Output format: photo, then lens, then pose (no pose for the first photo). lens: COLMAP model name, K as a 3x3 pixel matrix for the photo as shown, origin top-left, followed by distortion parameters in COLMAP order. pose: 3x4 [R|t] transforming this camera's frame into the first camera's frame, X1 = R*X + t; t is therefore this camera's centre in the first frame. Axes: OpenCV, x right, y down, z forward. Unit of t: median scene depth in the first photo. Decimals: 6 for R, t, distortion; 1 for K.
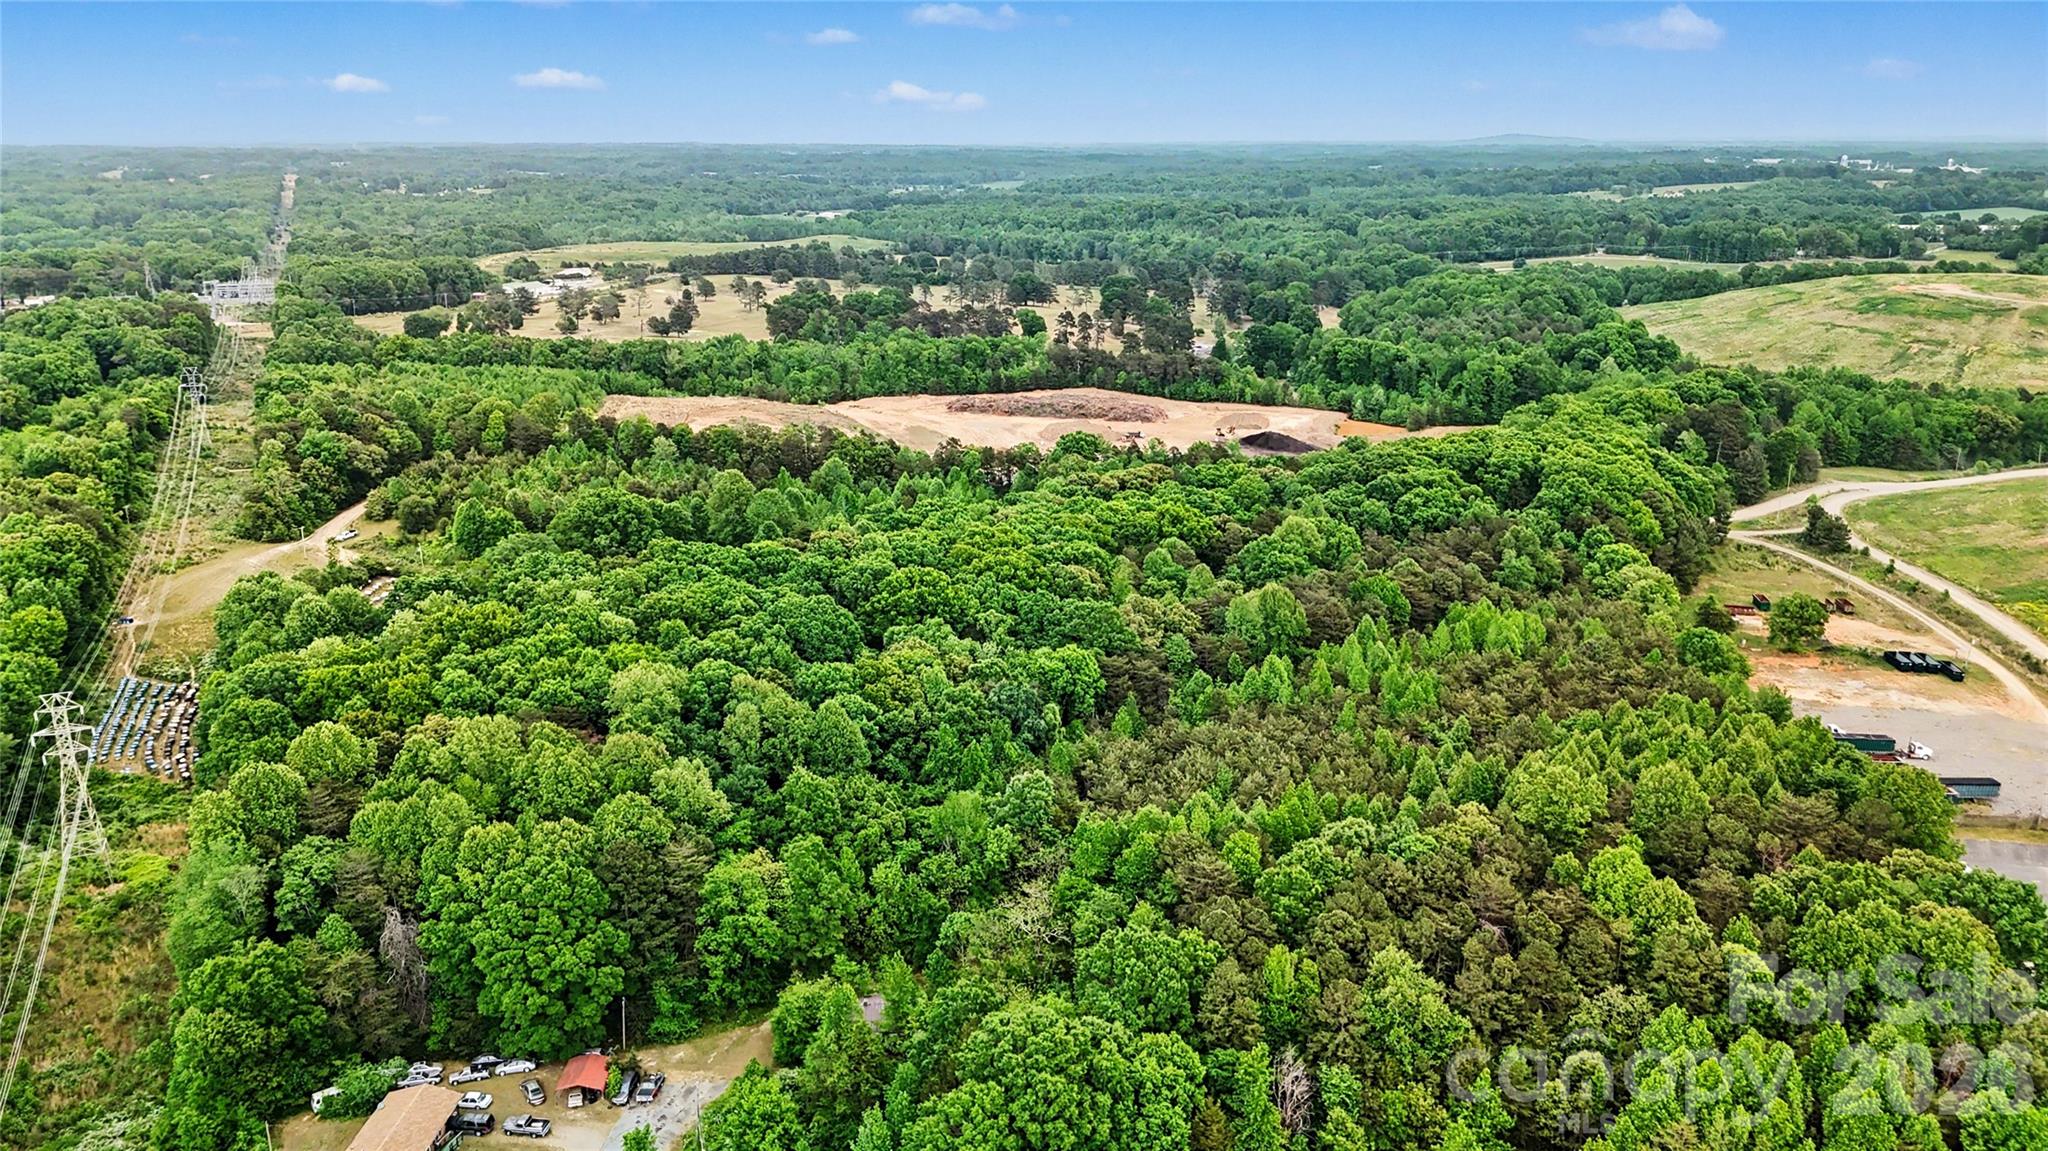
lens RADIAL K [[1517.9, 0, 1026.3], [0, 1517.9, 564.7], [0, 0, 1]] dist [0.083526, -0.077174]
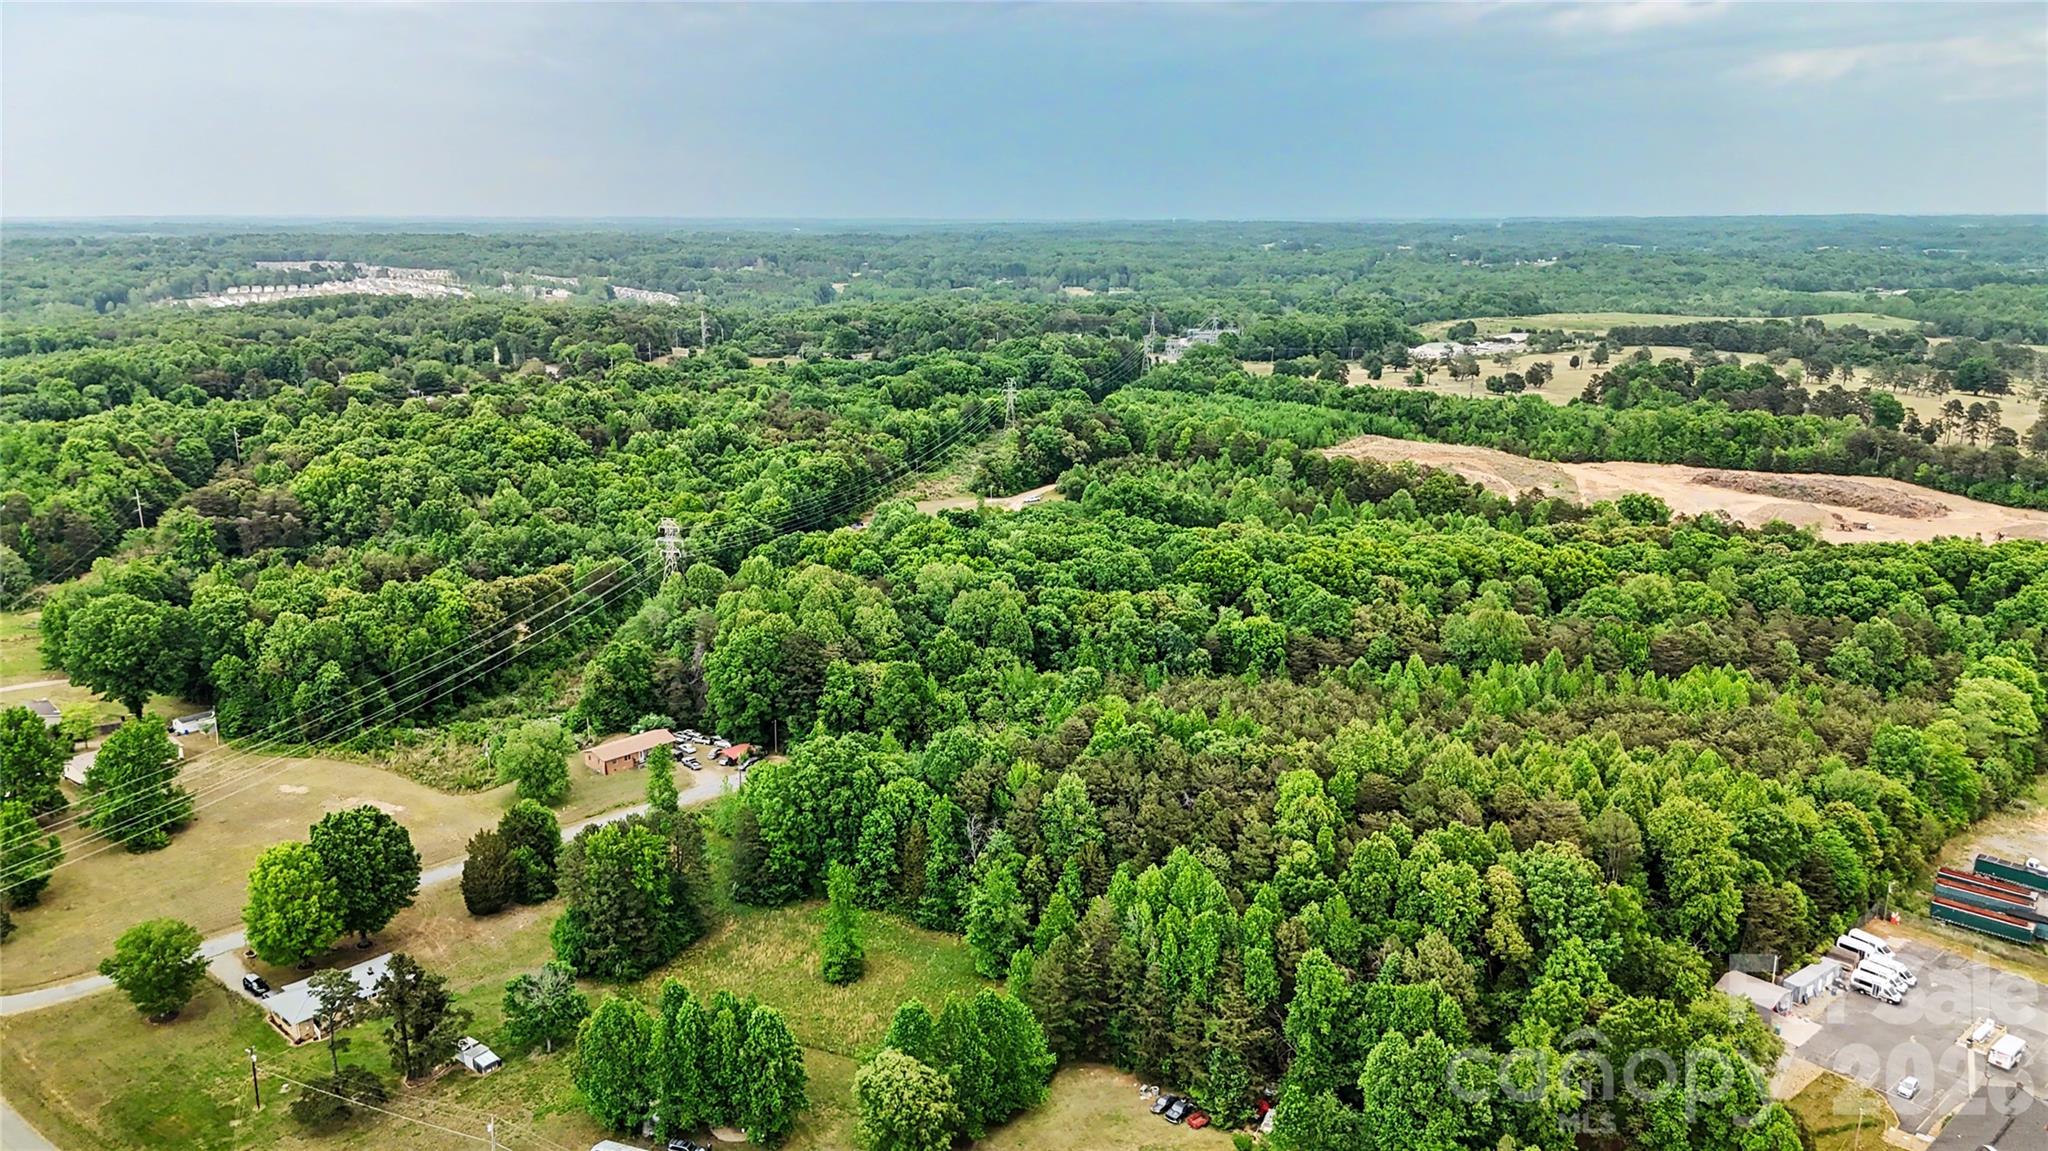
lens RADIAL K [[1517.9, 0, 1026.3], [0, 1517.9, 564.7], [0, 0, 1]] dist [0.083526, -0.077174]
pose [[0.765540, 0.146804, -0.626416, 0.548771], [-0.175187, 0.984395, 0.016604, 0.022392], [0.619078, 0.097029, 0.779312, -0.083689]]
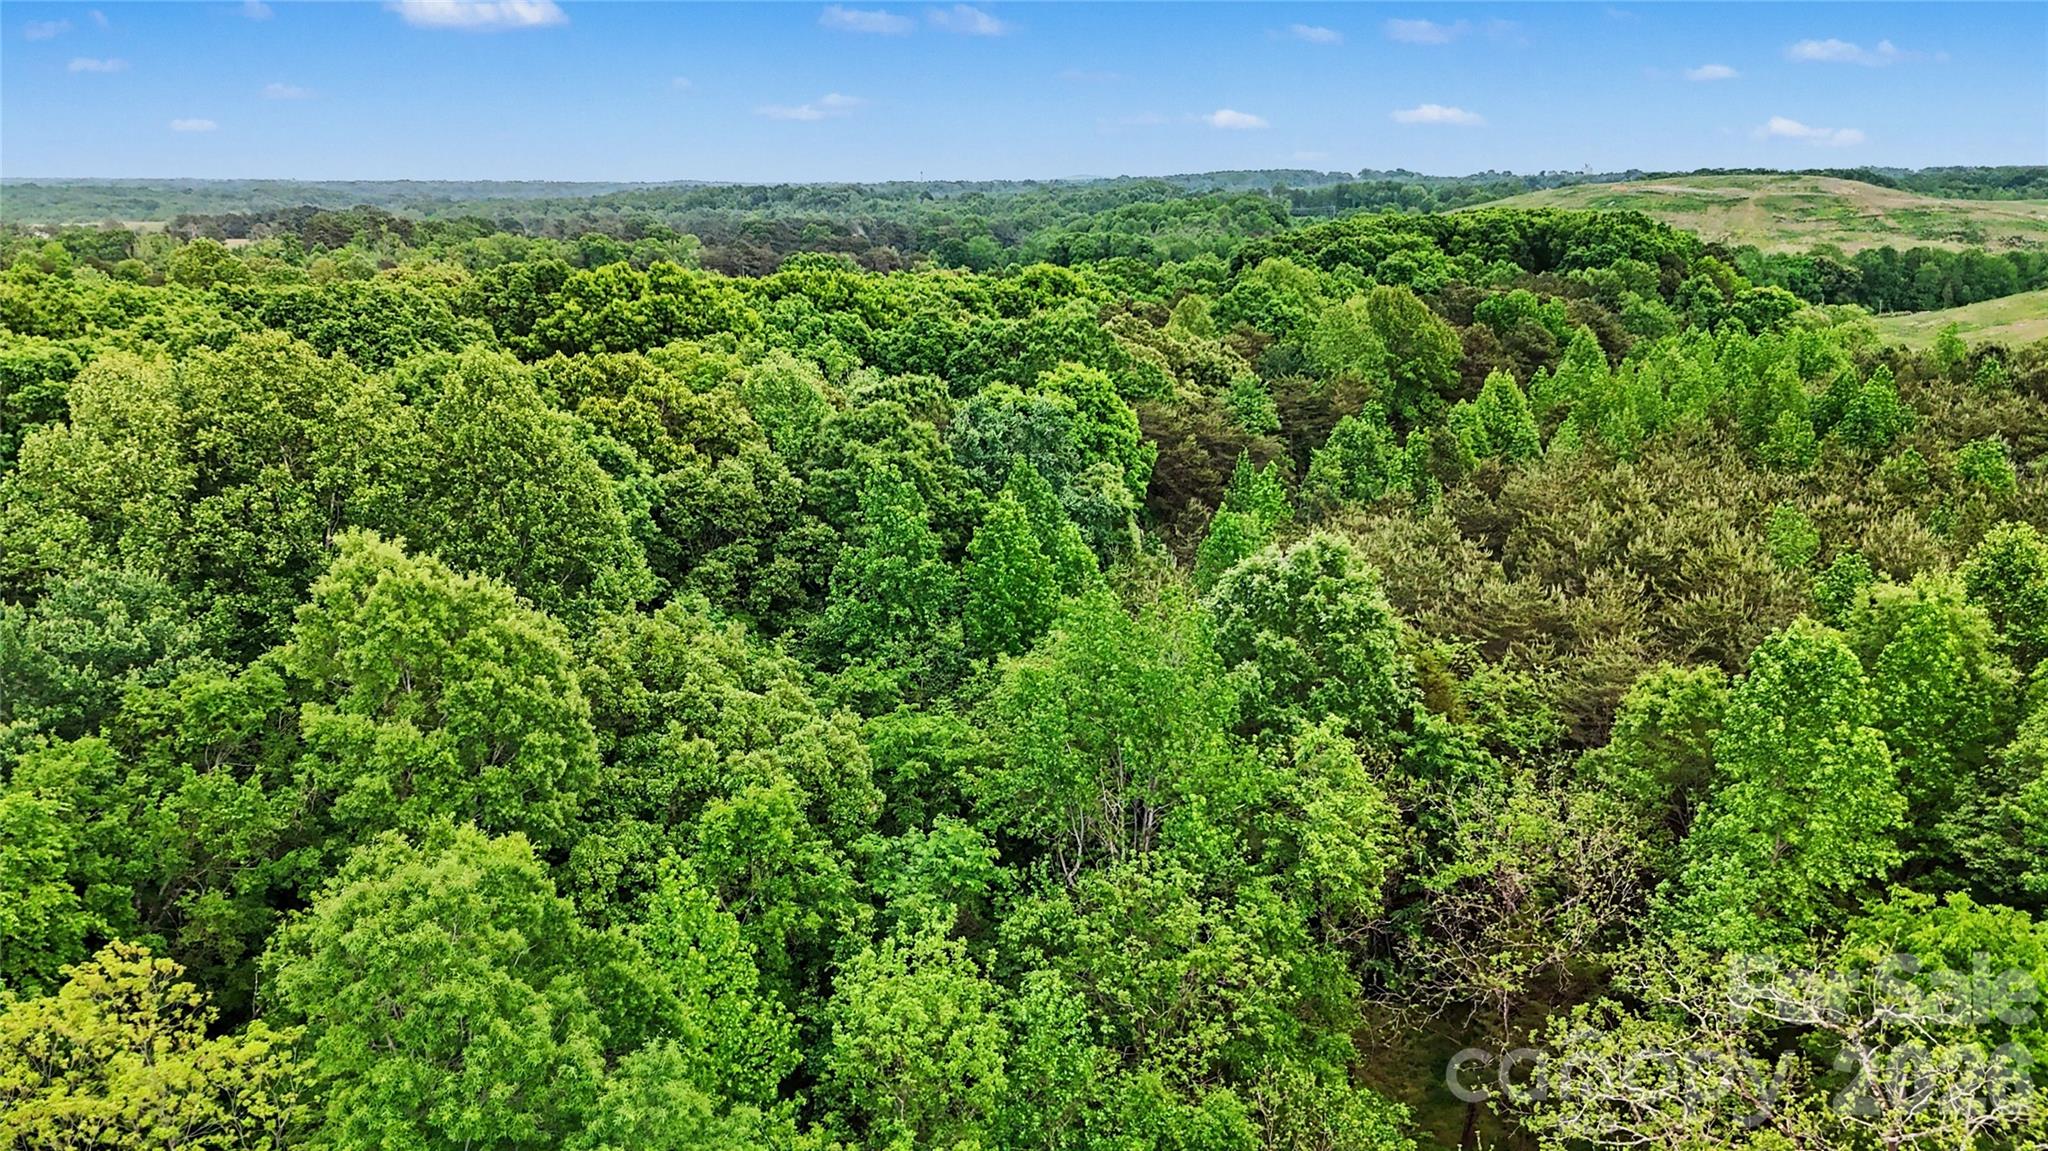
lens RADIAL K [[1517.9, 0, 1026.3], [0, 1517.9, 564.7], [0, 0, 1]] dist [0.083526, -0.077174]
pose [[0.965132, -0.067229, 0.252984, -0.076878], [0.074565, 0.997025, -0.019510, 0.098047], [-0.250919, 0.037693, 0.967274, 0.515851]]
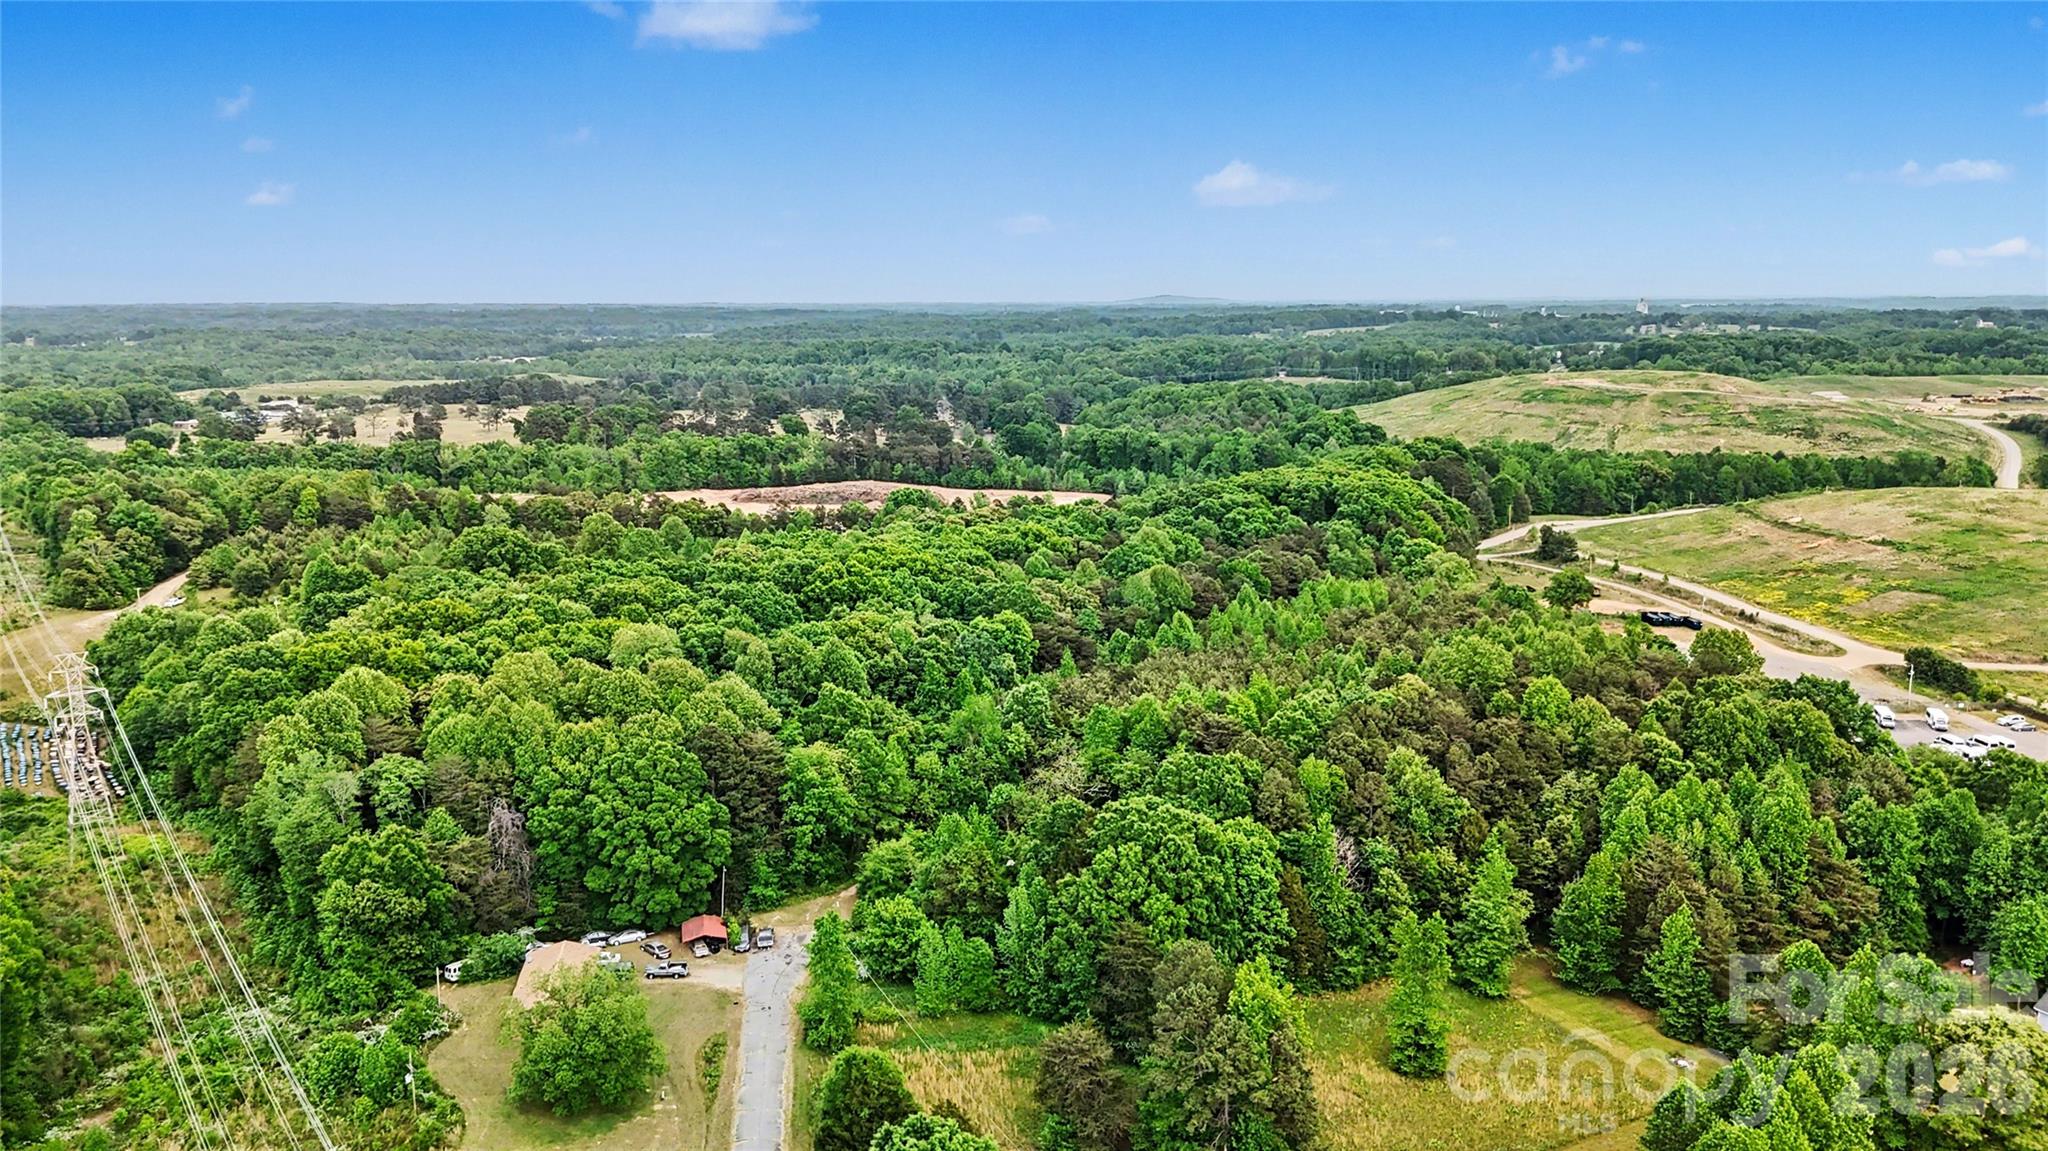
lens RADIAL K [[1517.9, 0, 1026.3], [0, 1517.9, 564.7], [0, 0, 1]] dist [0.083526, -0.077174]
pose [[0.978223, -0.040187, 0.203629, -0.152559], [0.060496, 0.993684, -0.094514, 0.106504], [-0.198544, 0.104775, 0.974475, -0.067623]]
